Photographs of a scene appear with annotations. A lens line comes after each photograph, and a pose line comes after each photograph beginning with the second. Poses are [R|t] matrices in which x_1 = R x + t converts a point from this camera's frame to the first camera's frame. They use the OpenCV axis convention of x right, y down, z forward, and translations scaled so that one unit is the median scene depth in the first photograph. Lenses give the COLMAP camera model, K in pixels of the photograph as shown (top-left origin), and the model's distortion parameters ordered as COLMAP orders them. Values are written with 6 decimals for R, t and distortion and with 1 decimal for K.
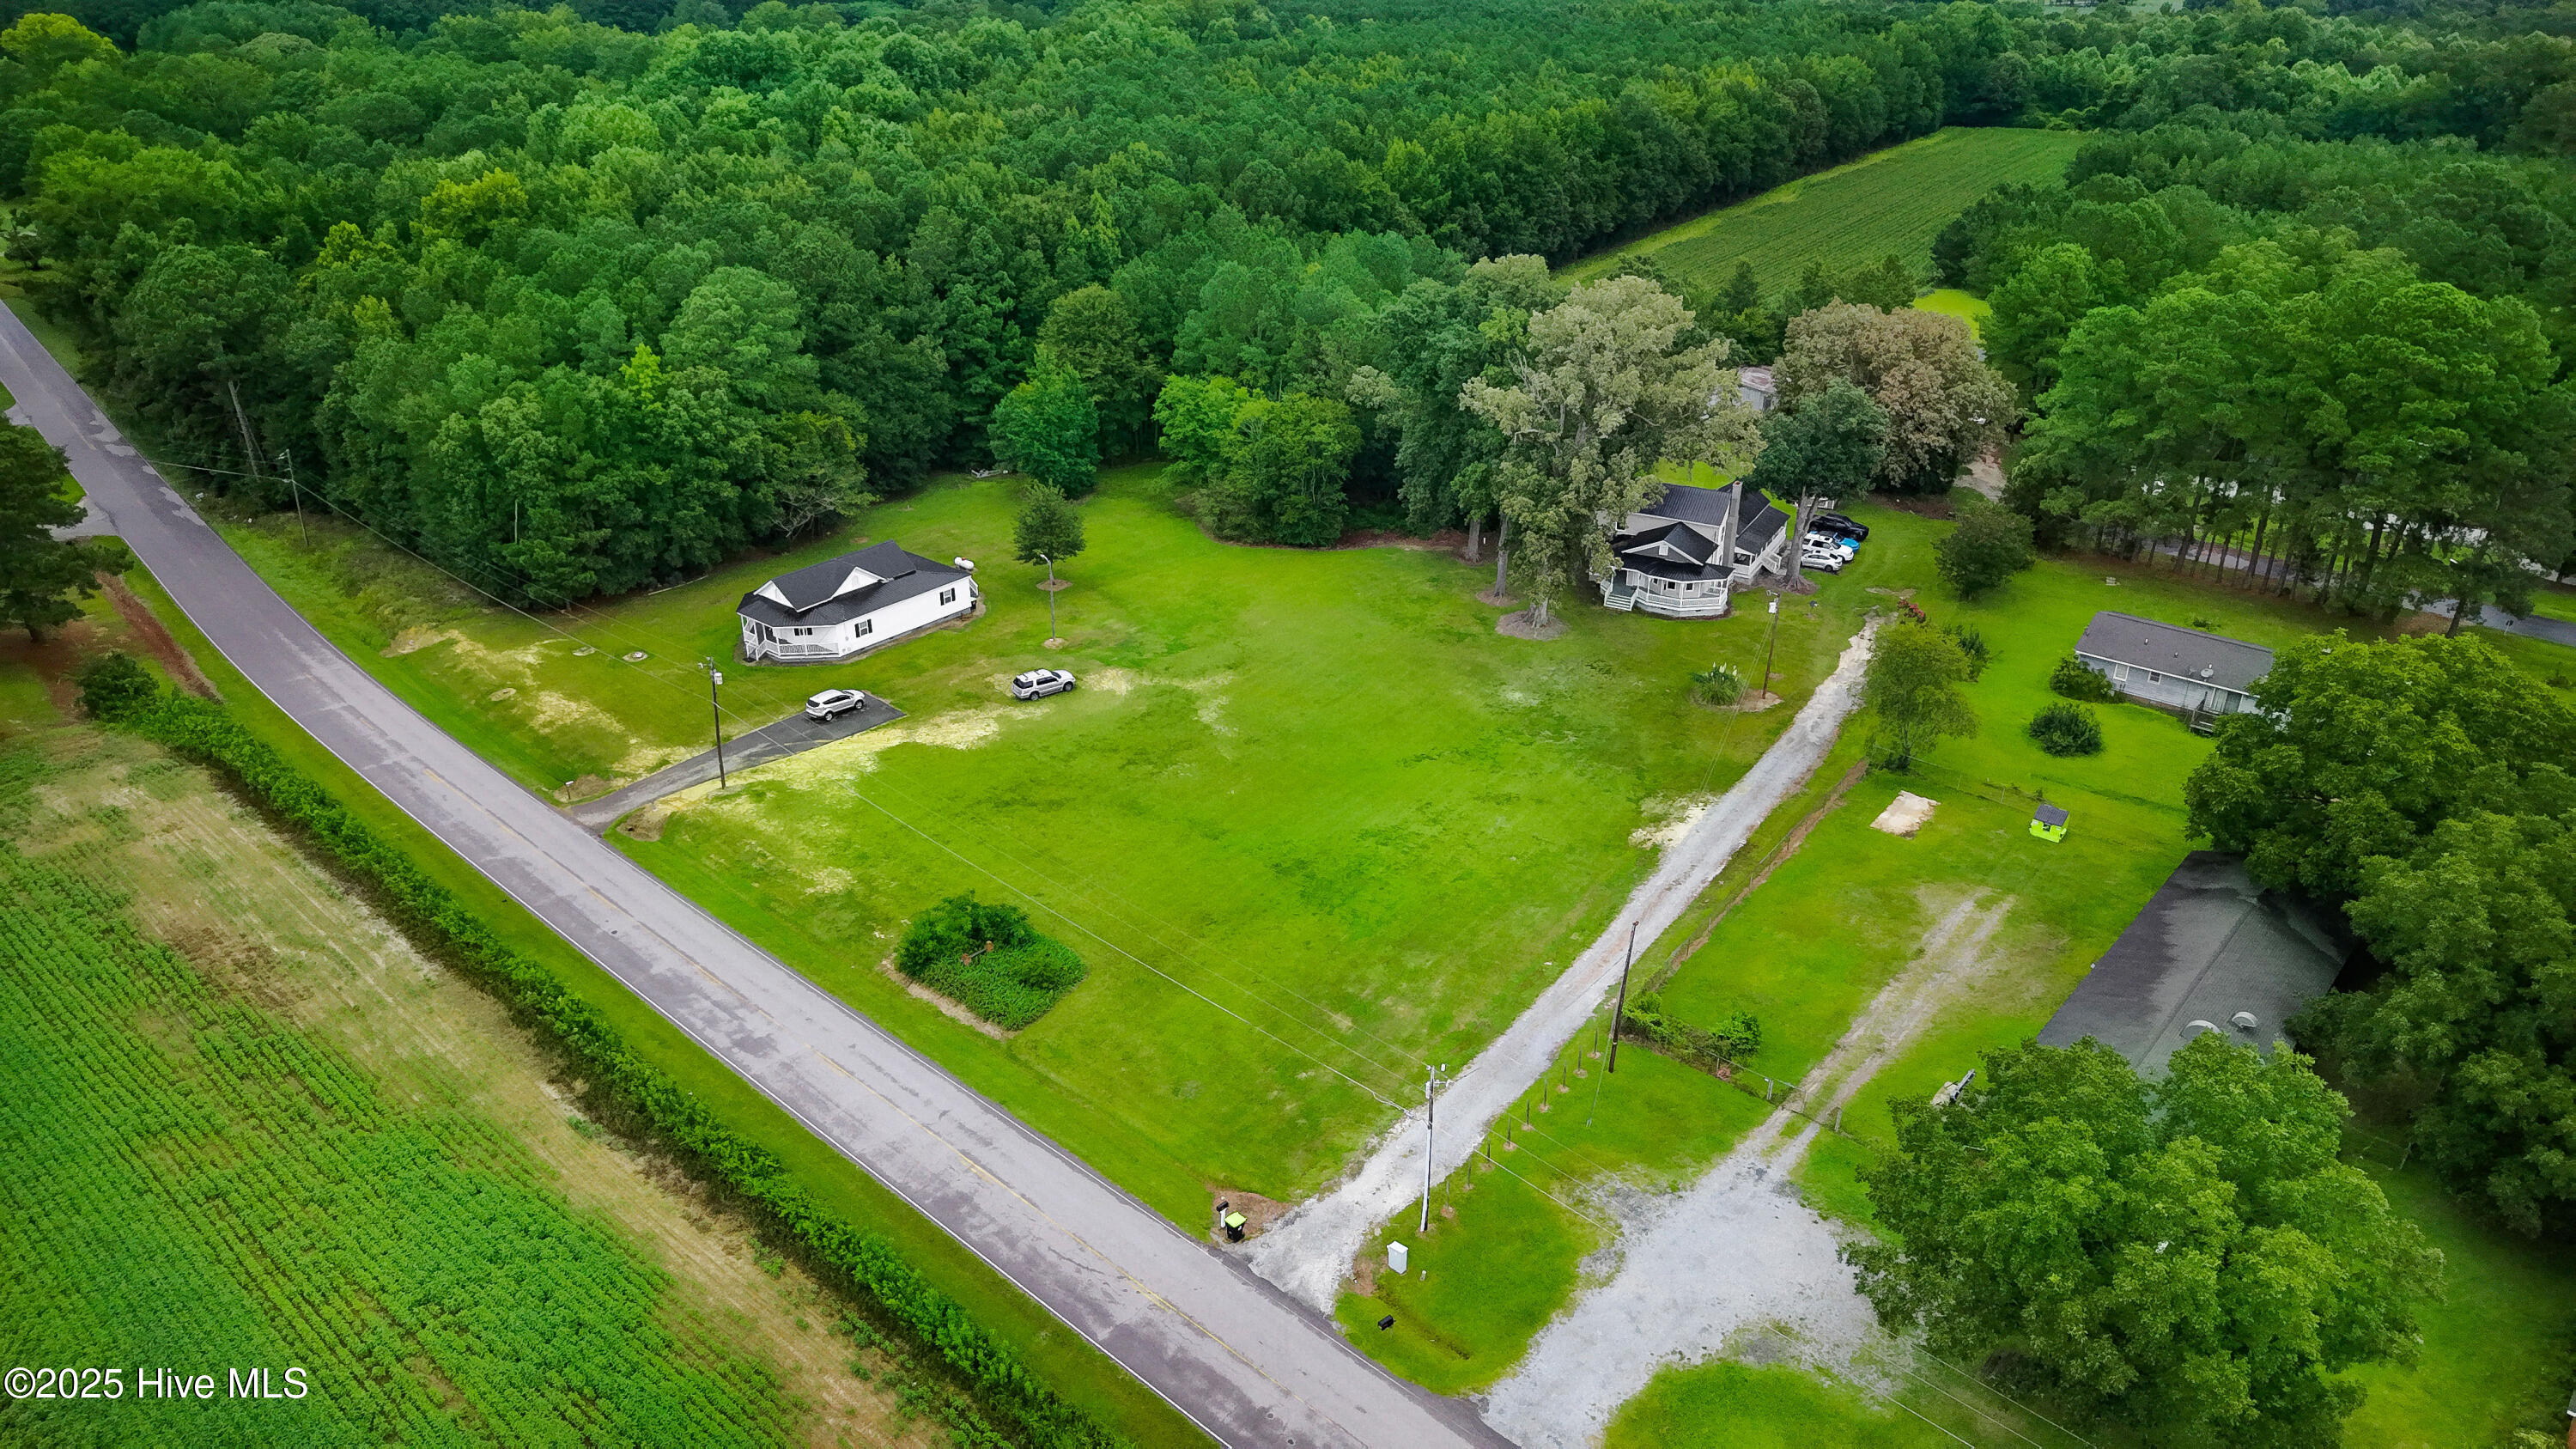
lens RADIAL K [[1711.6, 0, 1288.0], [0, 1711.6, 724.5], [0, 0, 1]] dist [0.029320, -0.031773]
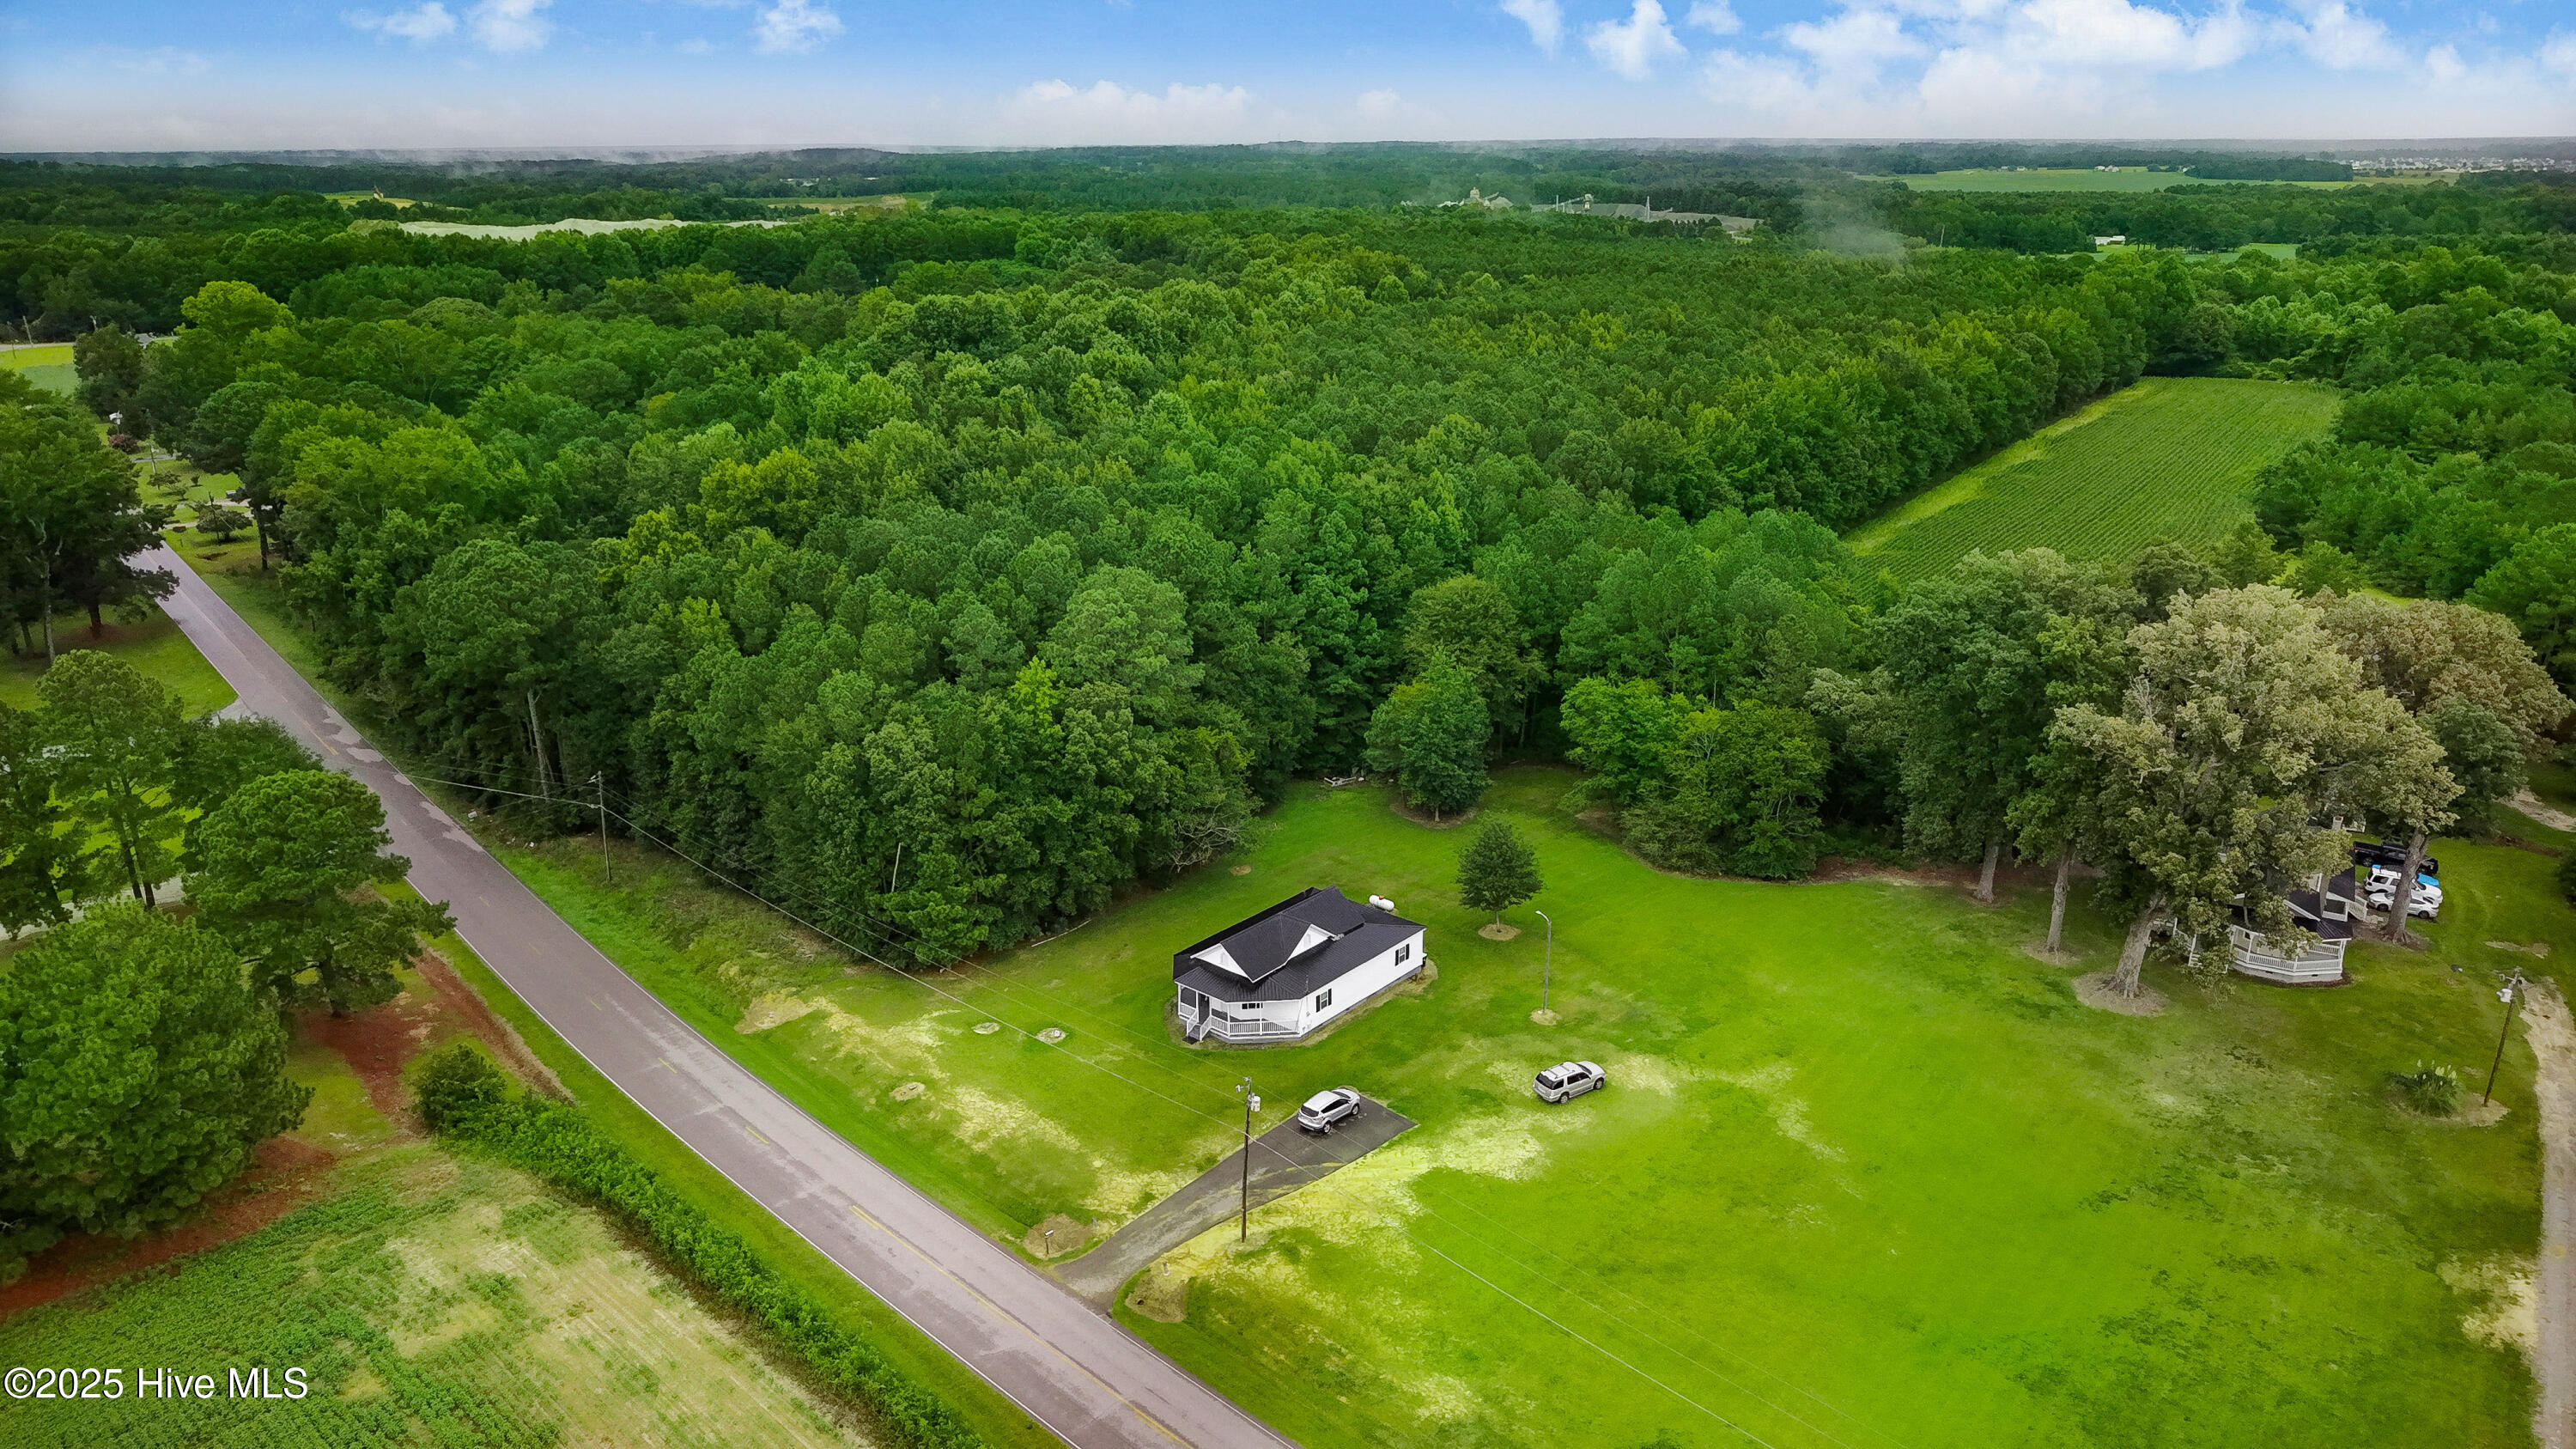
lens RADIAL K [[1735.5, 0, 1288.0], [0, 1735.5, 724.5], [0, 0, 1]] dist [0.039178, -0.051140]
pose [[0.999661, -0.000892, -0.026015, -0.225889], [-0.002595, 0.991017, -0.133710, -0.071044], [0.025901, 0.133732, 0.990679, 0.141242]]
